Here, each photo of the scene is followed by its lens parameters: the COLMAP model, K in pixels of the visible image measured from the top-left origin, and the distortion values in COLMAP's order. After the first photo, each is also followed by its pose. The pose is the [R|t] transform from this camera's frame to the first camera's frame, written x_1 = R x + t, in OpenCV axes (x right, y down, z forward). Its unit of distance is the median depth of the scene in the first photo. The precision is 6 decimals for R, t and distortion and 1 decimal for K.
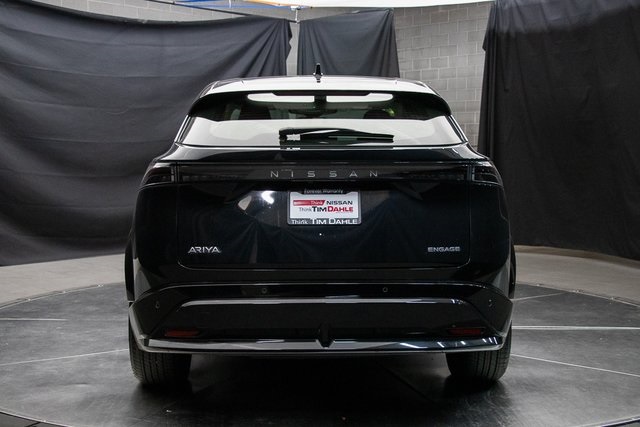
lens RADIAL K [[1002.1, 0, 320.0], [0, 1002.1, 213.5], [0, 0, 1]] dist [0.135843, 0.074999]
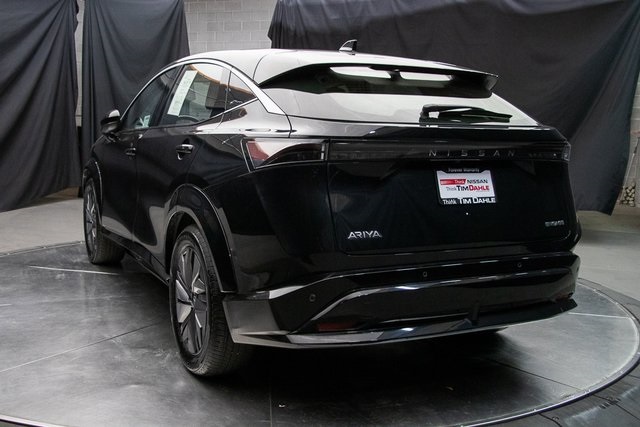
lens RADIAL K [[758.4, 0, 320.0], [0, 758.4, 213.5], [0, 0, 1]] dist [-0.008558, 0.003142]
pose [[0.870734, -0.034374, 0.490552, -0.486964], [0.005585, 0.998181, 0.060032, -0.024967], [-0.491723, -0.049533, 0.869342, 0.410818]]
